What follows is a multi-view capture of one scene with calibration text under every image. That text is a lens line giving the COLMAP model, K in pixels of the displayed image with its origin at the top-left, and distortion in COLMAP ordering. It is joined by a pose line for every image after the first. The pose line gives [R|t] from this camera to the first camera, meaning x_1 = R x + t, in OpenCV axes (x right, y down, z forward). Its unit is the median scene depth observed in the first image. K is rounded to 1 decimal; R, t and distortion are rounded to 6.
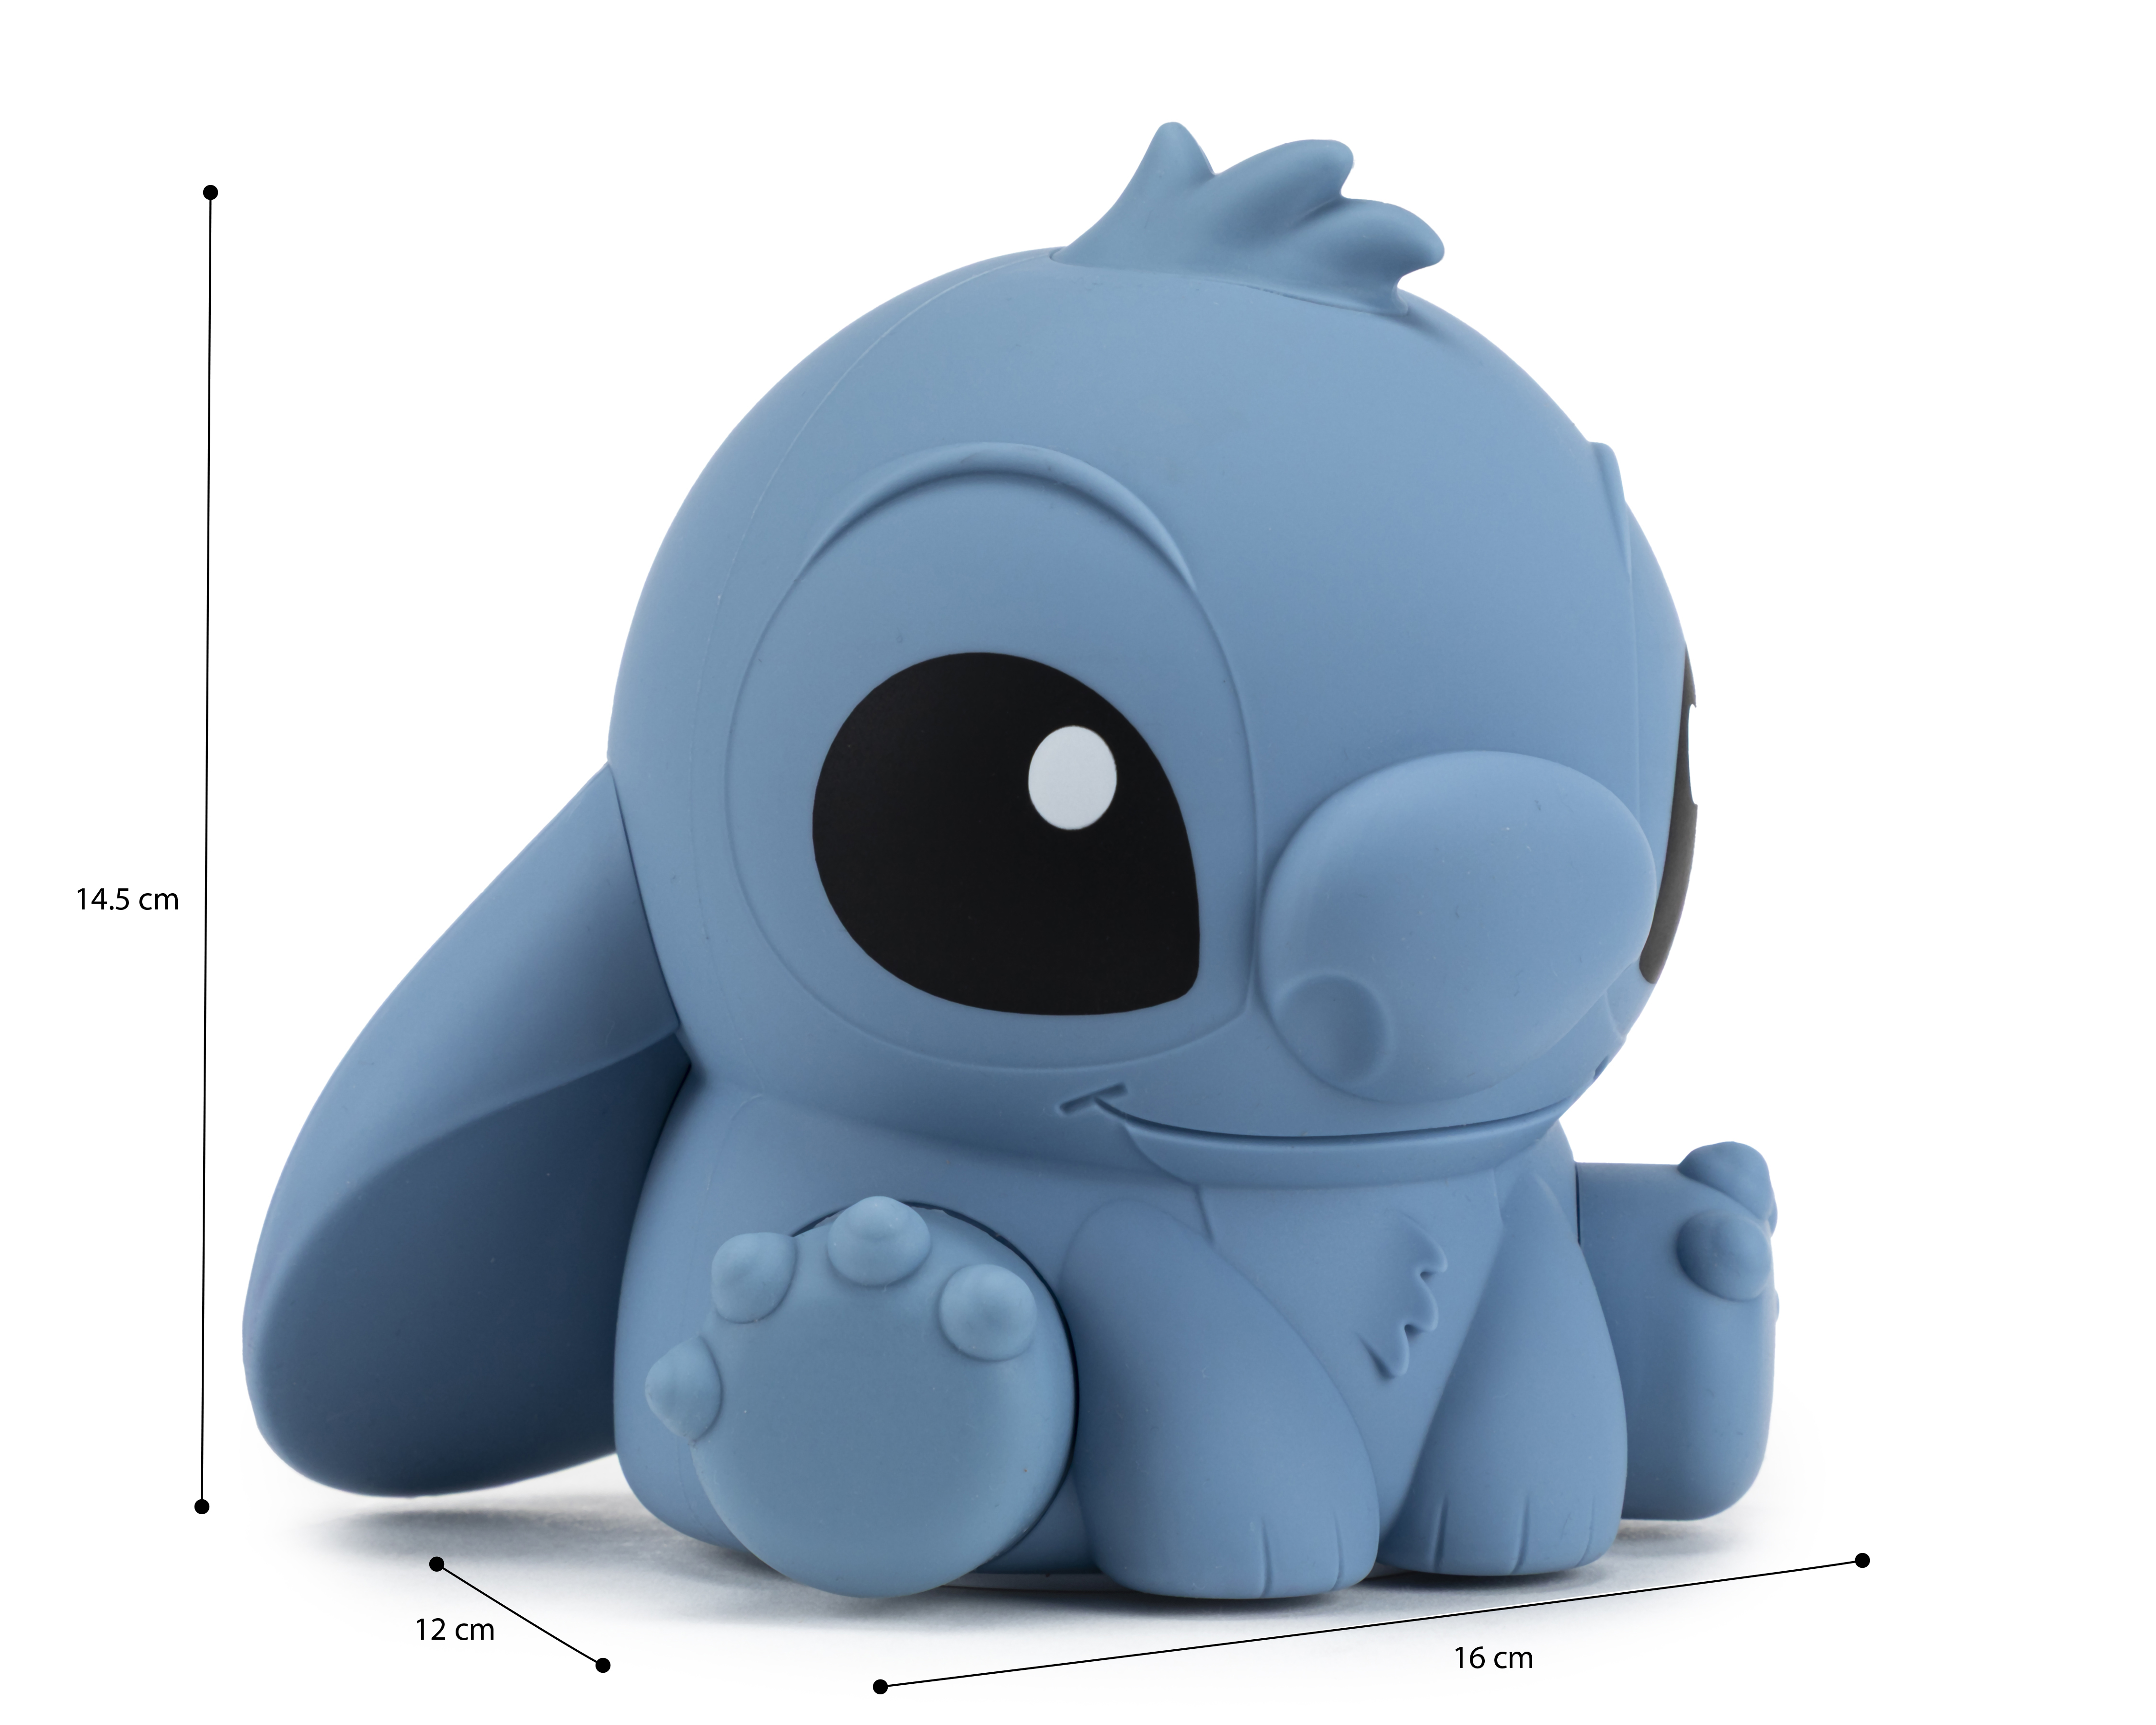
lens RADIAL K [[8328.2, 0, 1078.0], [0, 8328.2, 862.5], [0, 0, 1]] dist [0.021510, 0.941971]
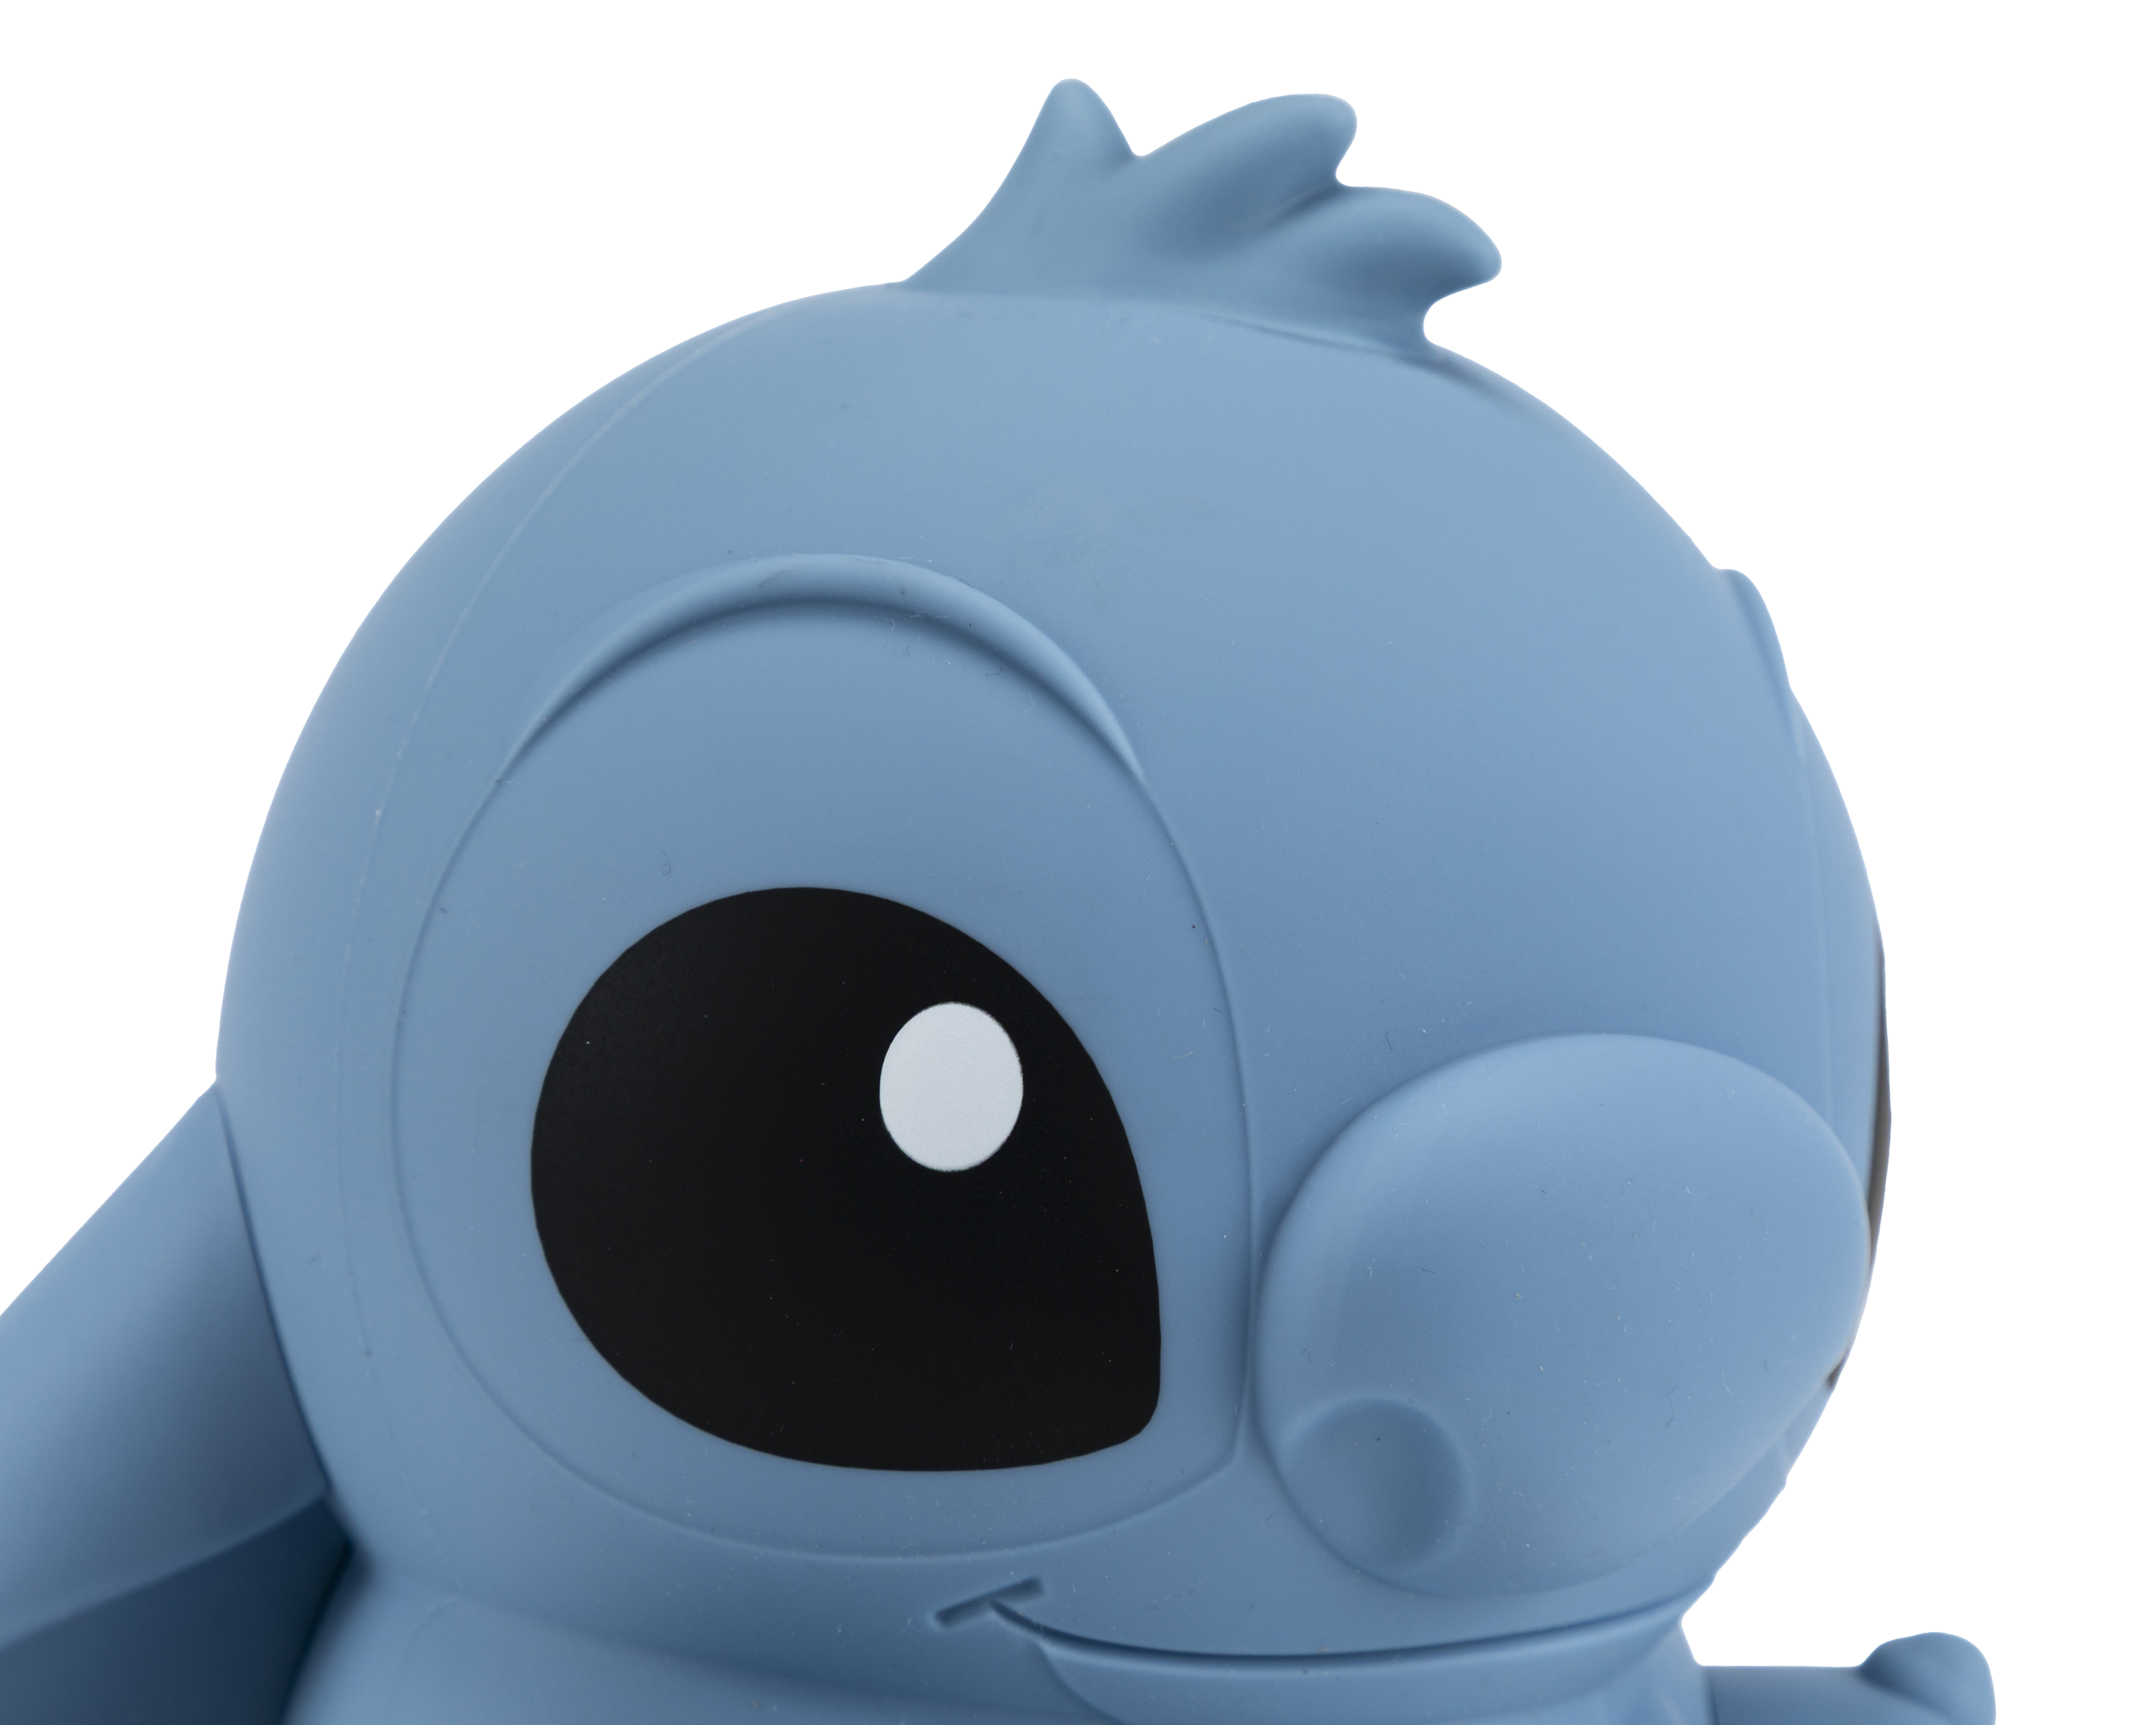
lens RADIAL K [[7525.8, 0, 856.7], [0, 7525.8, 862.8], [0, 0, 1]] dist [-0.051613, 1.675102]
pose [[0.999803, -0.016962, 0.010350, -0.012910], [0.017416, 0.998816, -0.045428, -0.001529], [-0.009567, 0.045600, 0.998914, 0.434346]]
